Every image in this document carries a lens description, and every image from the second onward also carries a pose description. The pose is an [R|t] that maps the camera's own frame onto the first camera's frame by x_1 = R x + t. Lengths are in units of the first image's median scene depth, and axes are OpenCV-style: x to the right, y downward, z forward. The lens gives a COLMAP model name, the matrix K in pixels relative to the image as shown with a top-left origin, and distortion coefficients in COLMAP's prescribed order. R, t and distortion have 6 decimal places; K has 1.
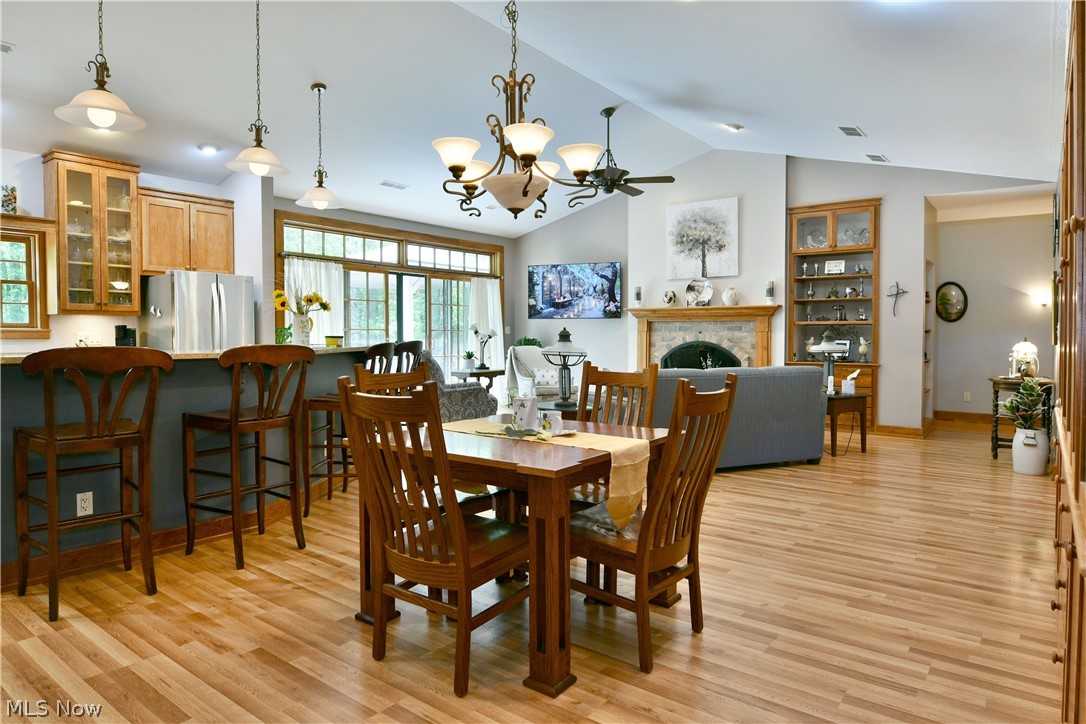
lens RADIAL K [[663.6, 0, 539.6], [0, 663.6, 356.2], [0, 0, 1]] dist [-0.022104, 0.002482]
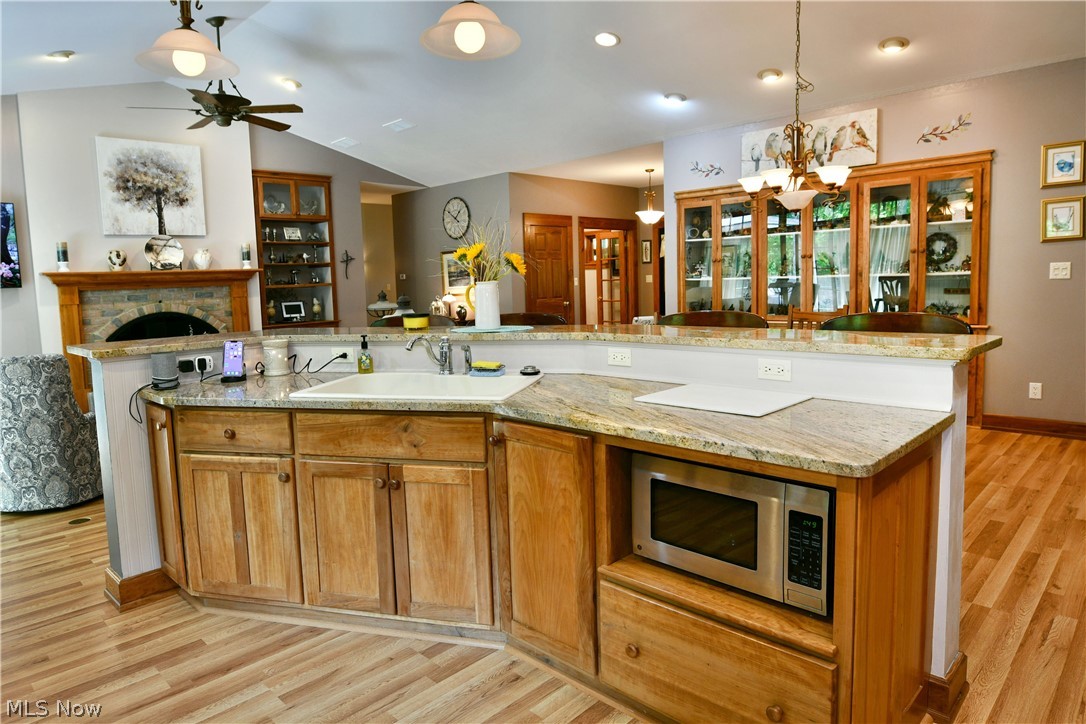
lens RADIAL K [[653.8, 0, 545.9], [0, 653.8, 336.6], [0, 0, 1]] dist [-0.015291, -0.002300]
pose [[0.106772, -0.095541, 0.989683, -0.721198], [0.069007, 0.993684, 0.088483, -0.044100], [-0.991886, 0.058848, 0.112691, 0.613391]]
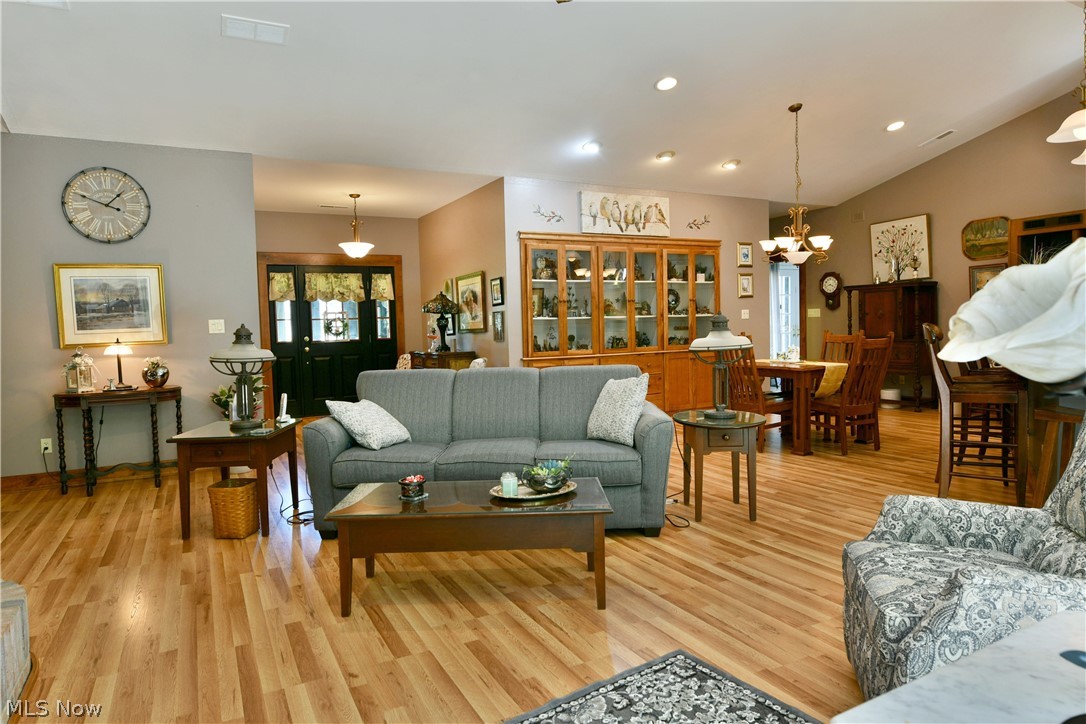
lens RADIAL K [[650.8, 0, 543.0], [0, 650.8, 362.0], [0, 0, 1]] dist [-0.009773, -0.000282]
pose [[-0.911040, -0.003230, 0.412306, -0.069180], [0.037890, 0.995082, 0.091518, -0.052871], [-0.410574, 0.098999, -0.906437, 1.509023]]
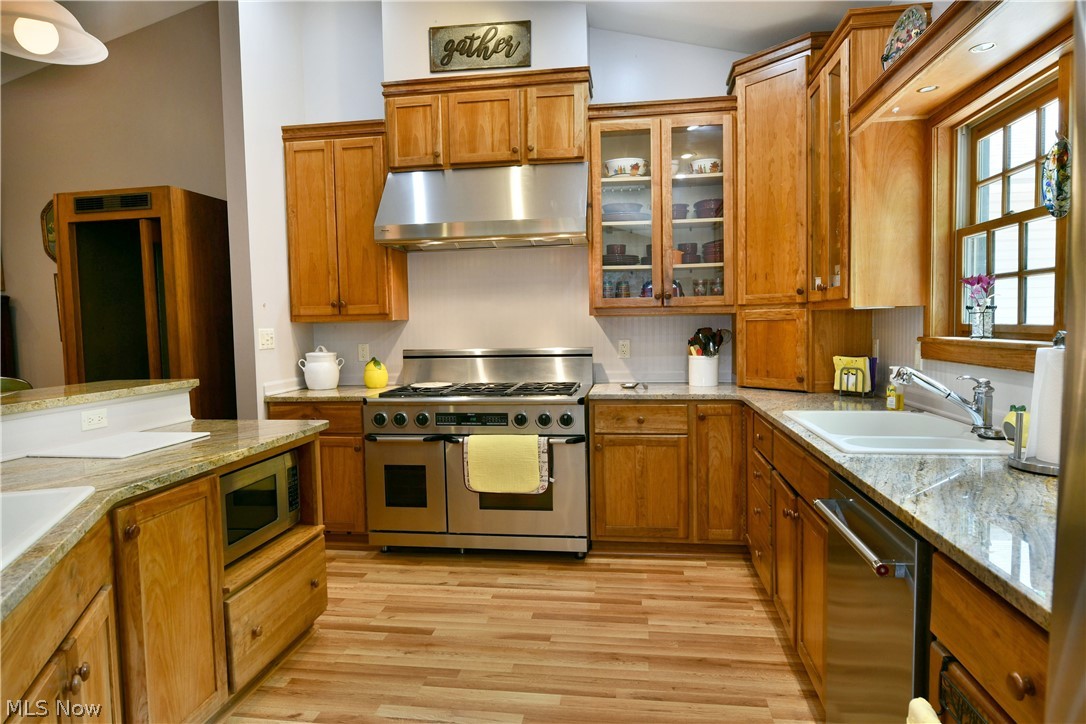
lens RADIAL K [[657.8, 0, 537.0], [0, 657.8, 355.1], [0, 0, 1]] dist [-0.010390, -0.002970]
pose [[-0.875126, 0.040153, -0.482227, -0.415609], [0.002023, 0.996846, 0.079333, -0.054714], [0.483891, 0.068451, -0.872447, 0.983920]]
